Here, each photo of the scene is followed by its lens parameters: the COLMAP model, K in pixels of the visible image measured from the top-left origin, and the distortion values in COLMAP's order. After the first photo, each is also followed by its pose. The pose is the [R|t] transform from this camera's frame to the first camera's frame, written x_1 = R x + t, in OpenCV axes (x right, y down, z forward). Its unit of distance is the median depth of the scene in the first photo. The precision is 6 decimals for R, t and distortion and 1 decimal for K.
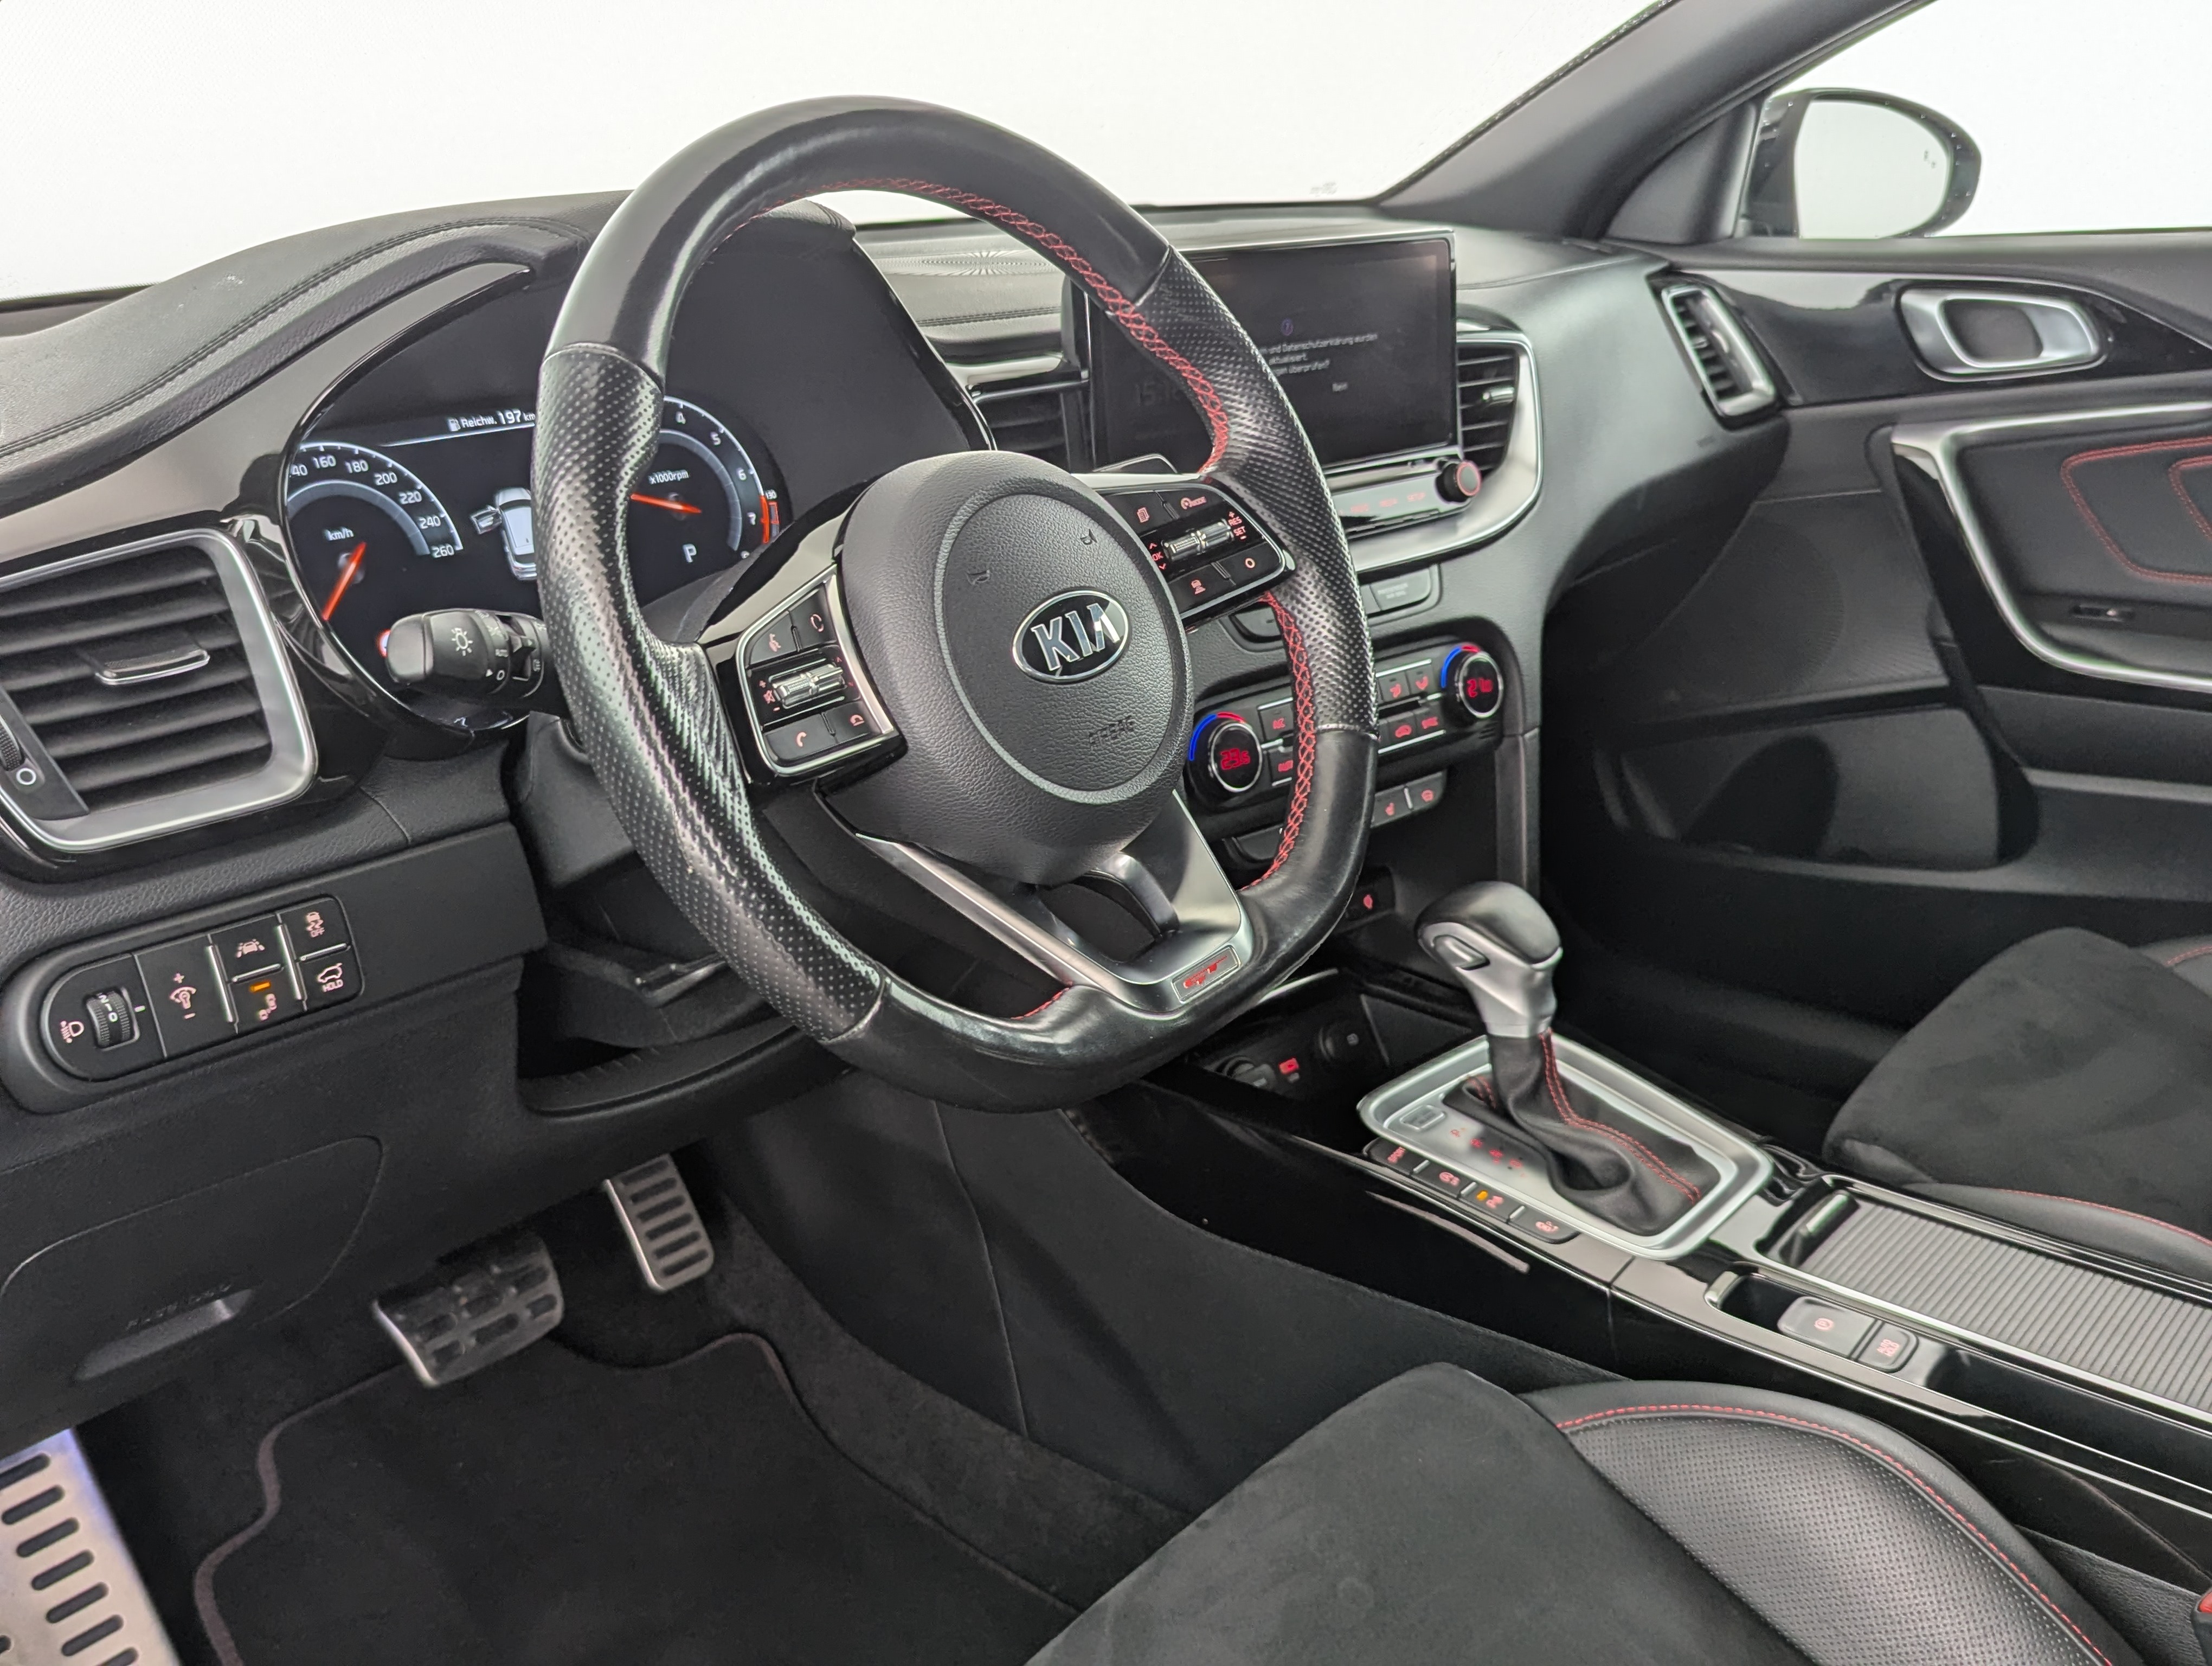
lens RADIAL K [[2082.8, 0, 1110.0], [0, 2082.8, 834.4], [0, 0, 1]] dist [0.047953, 0.000000]
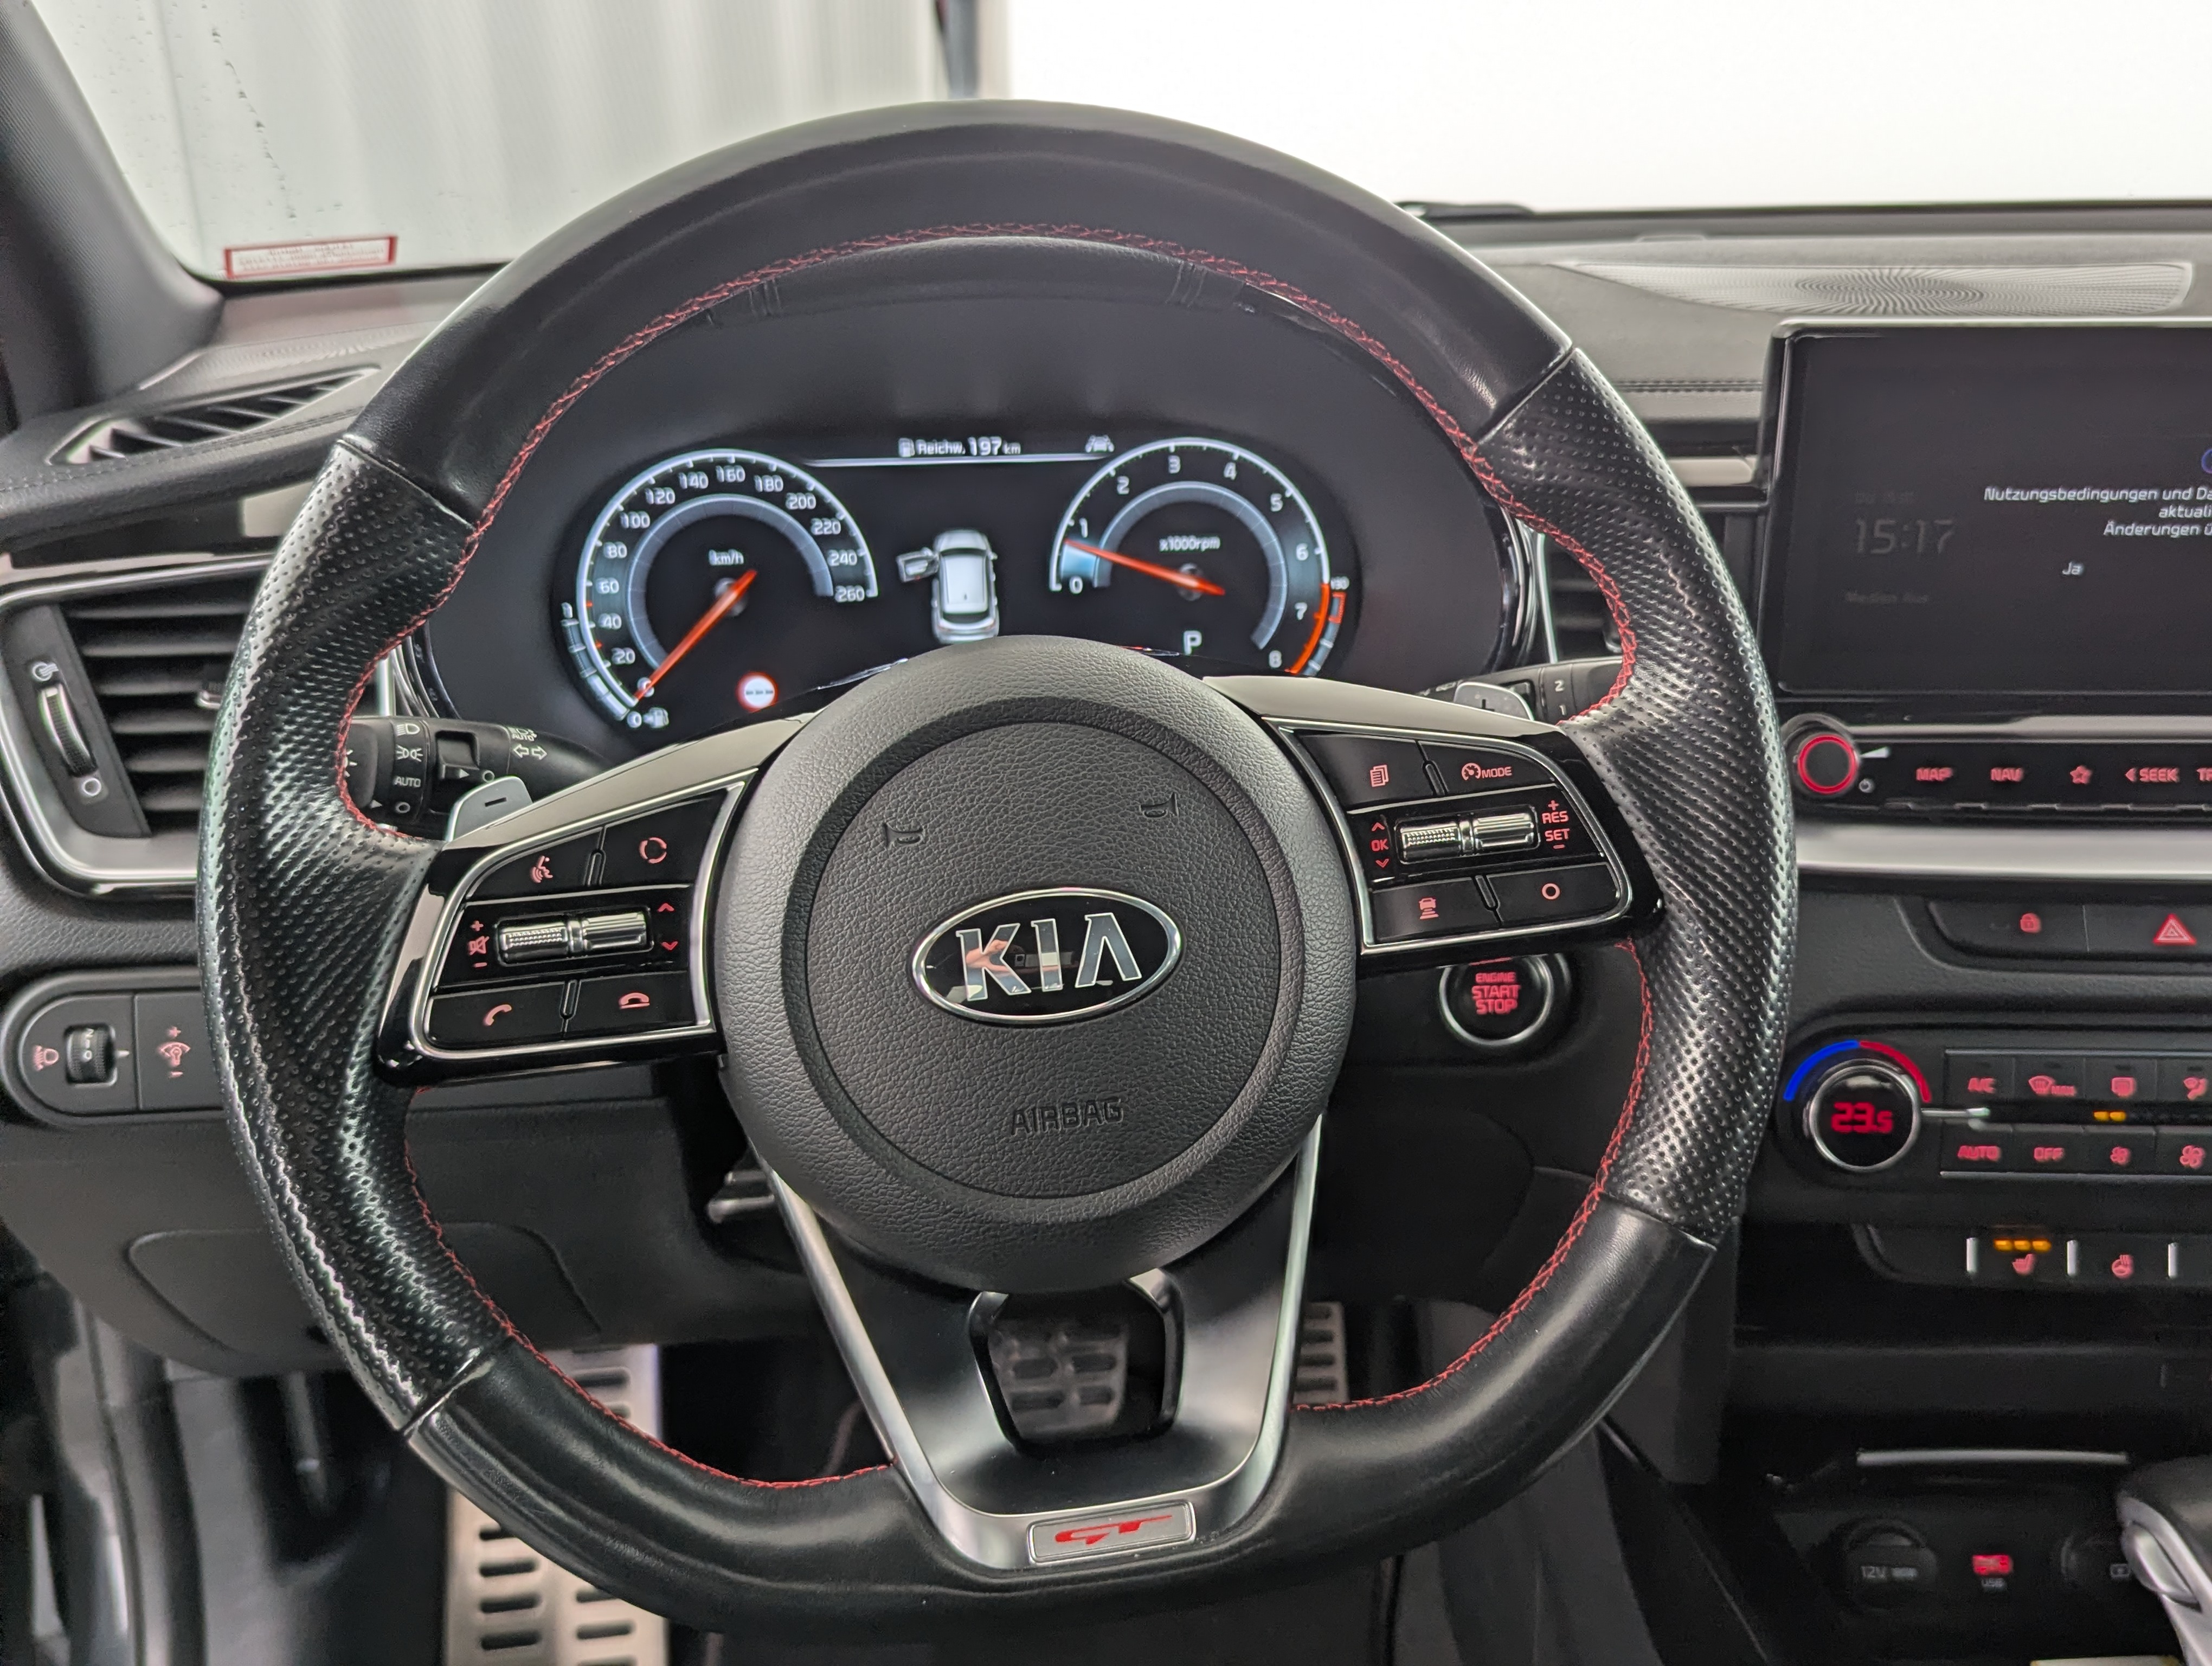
lens RADIAL K [[2082.8, 0, 1111.6], [0, 2082.8, 843.4], [0, 0, 1]] dist [0.047953, 0.000000]
pose [[0.740477, 0.268857, -0.615963, 0.311333], [-0.235751, 0.962170, 0.136564, -0.178936], [0.629377, 0.044092, 0.775848, 0.413109]]
